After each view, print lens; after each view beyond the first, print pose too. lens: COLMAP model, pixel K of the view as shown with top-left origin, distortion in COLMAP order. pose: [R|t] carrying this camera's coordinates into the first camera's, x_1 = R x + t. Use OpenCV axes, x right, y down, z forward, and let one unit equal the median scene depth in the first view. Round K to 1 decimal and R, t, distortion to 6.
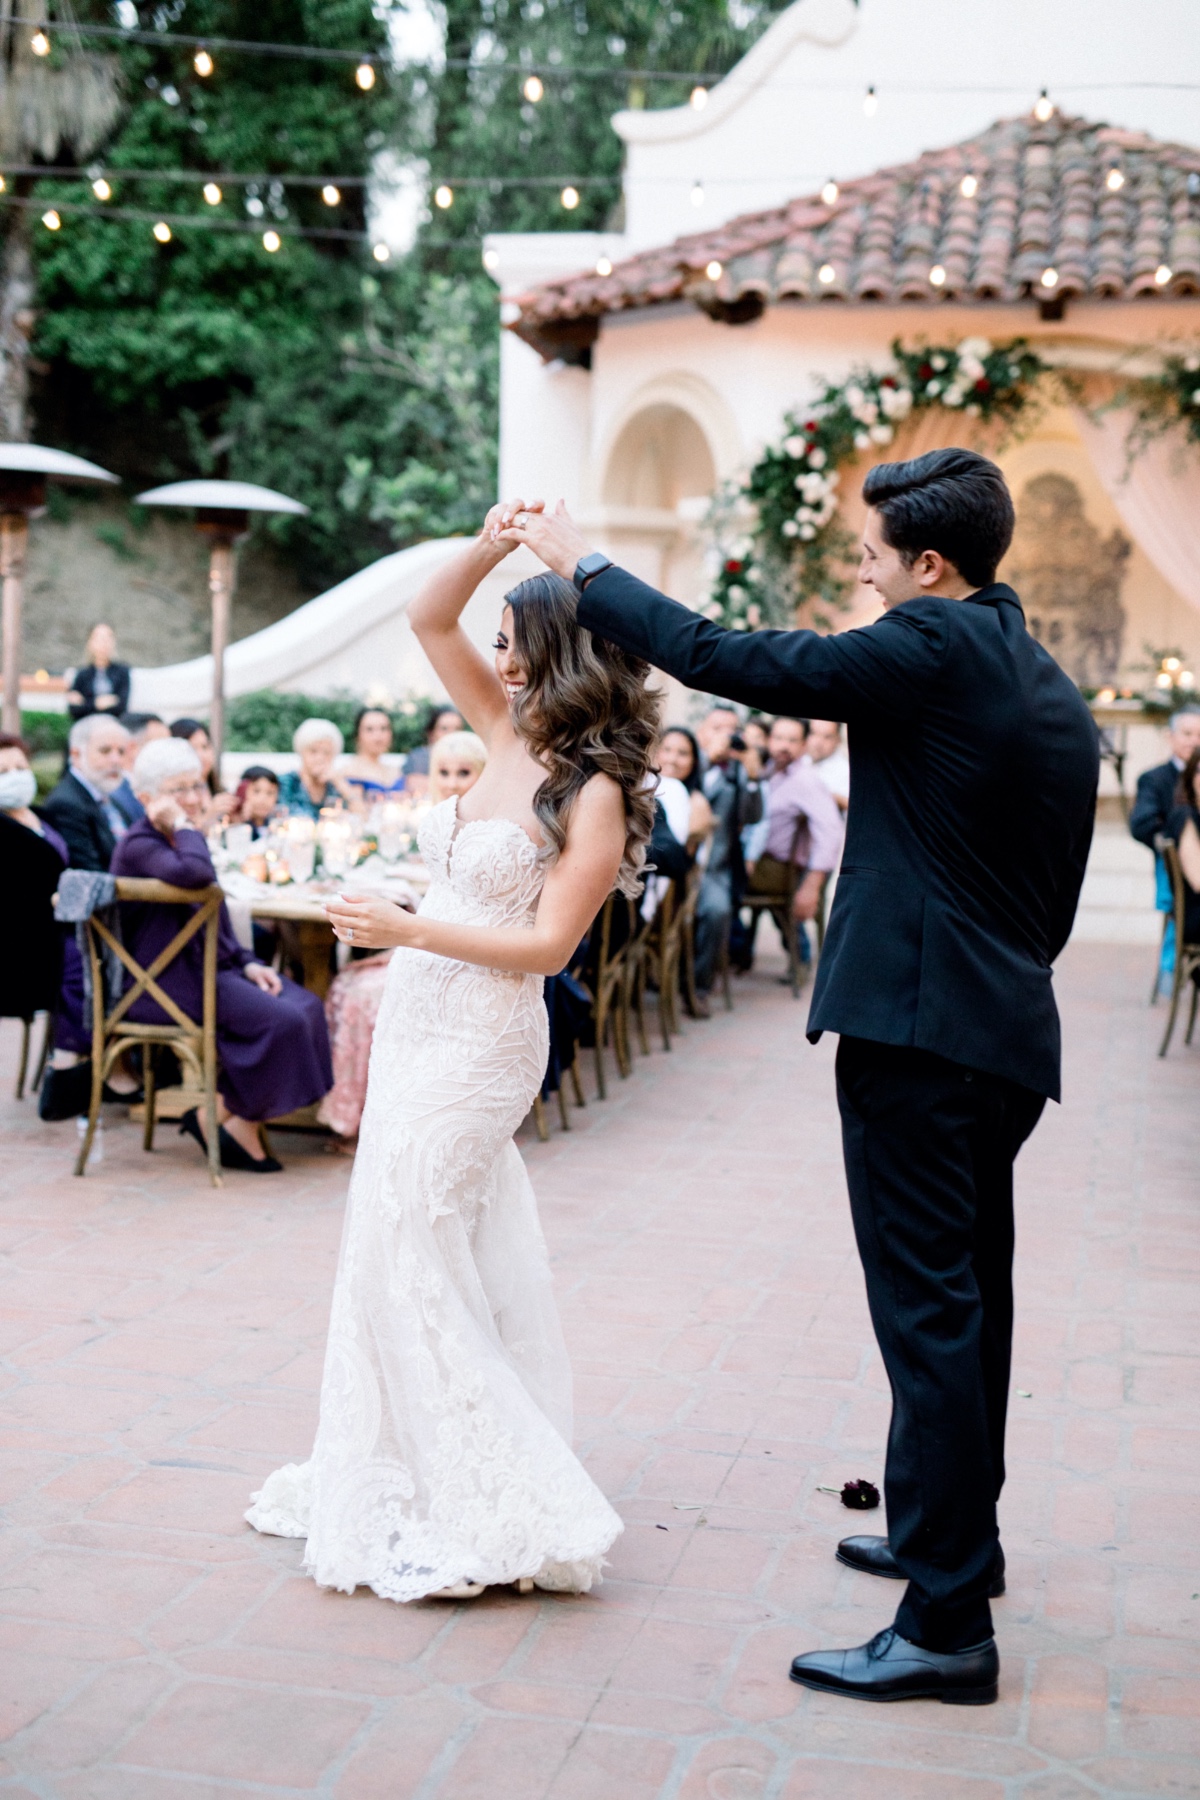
lens RADIAL K [[2647.9, 0, 595.1], [0, 2647.9, 904.7], [0, 0, 1]] dist [0.033721, 0.000000]
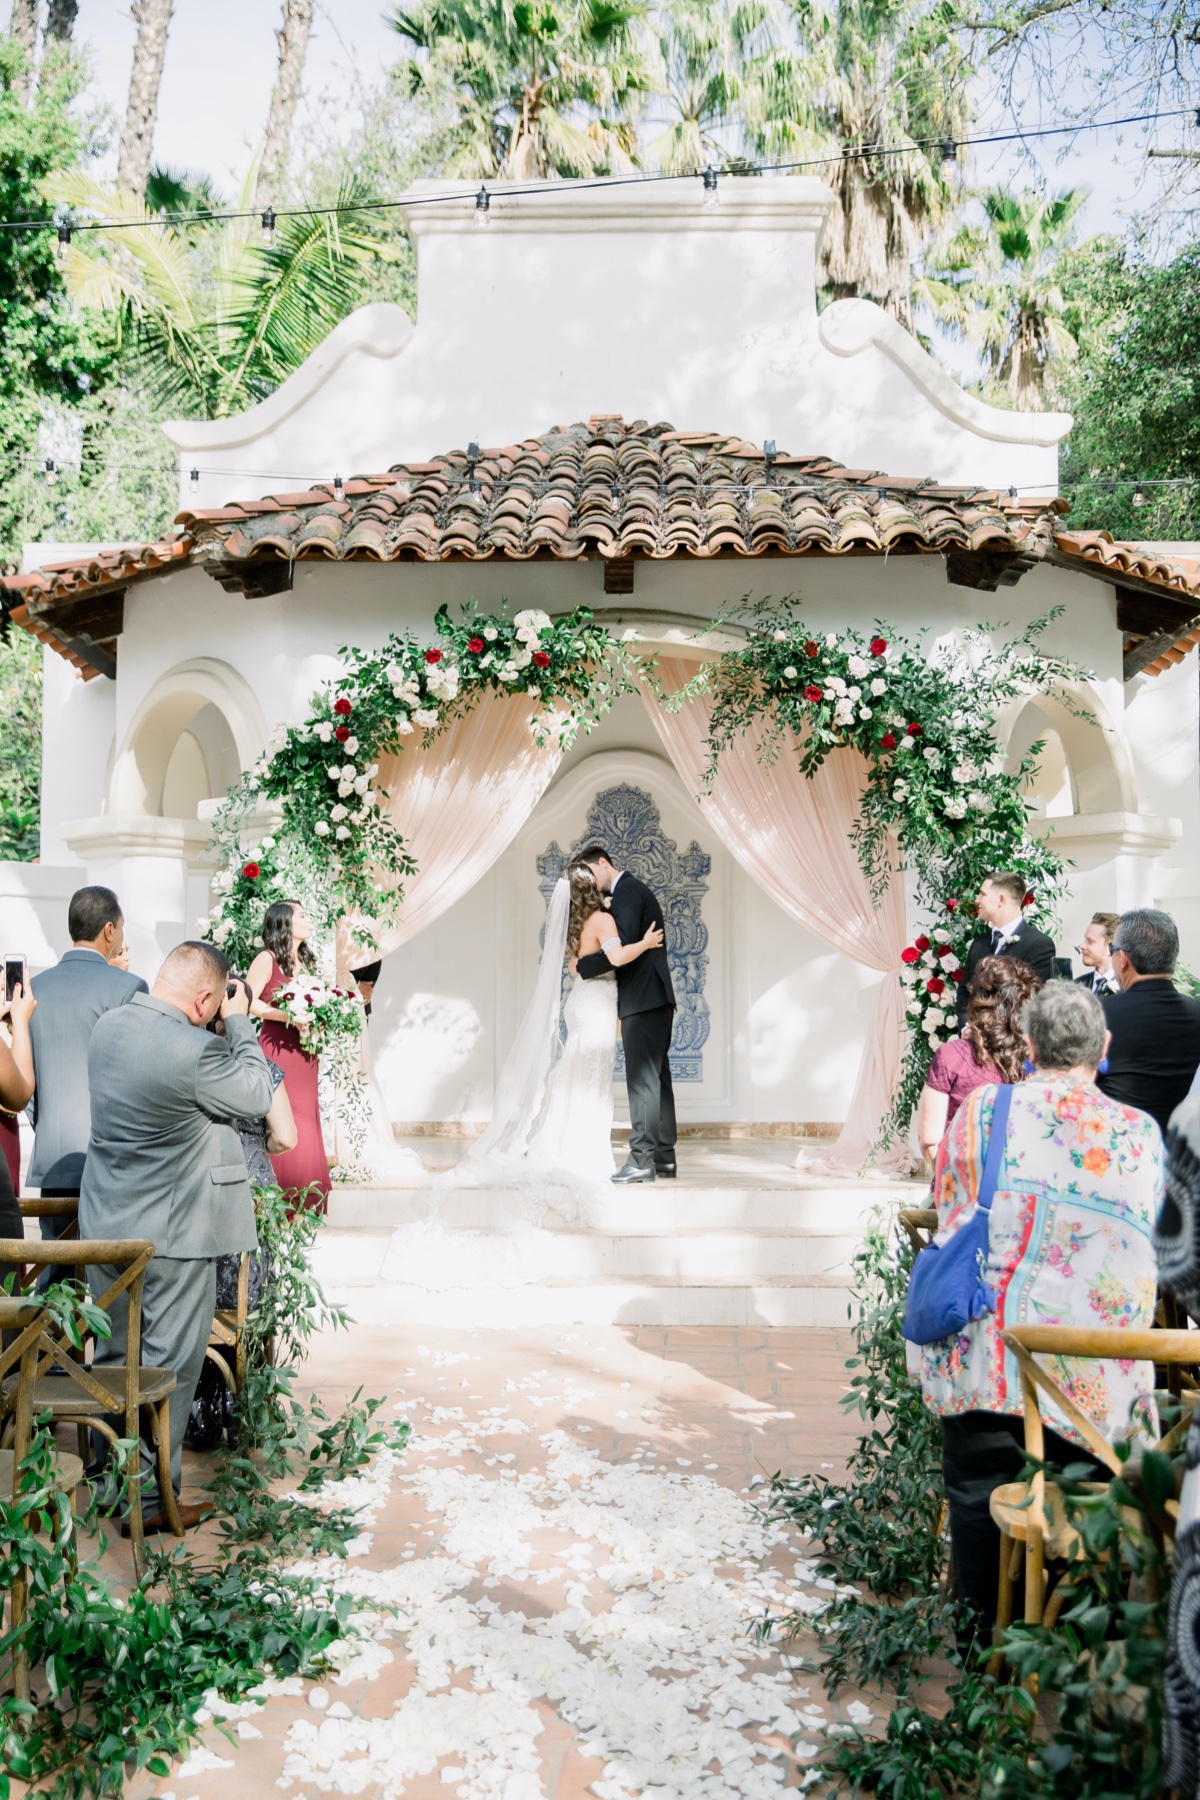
lens RADIAL K [[2009.4, 0, 563.7], [0, 2009.4, 894.6], [0, 0, 1]] dist [0.023239, 0.000000]
pose [[0.990211, -0.010879, 0.139154, 0.060884], [0.030544, 0.989683, -0.139981, -0.029510], [-0.136196, 0.142861, 0.980327, 0.368512]]
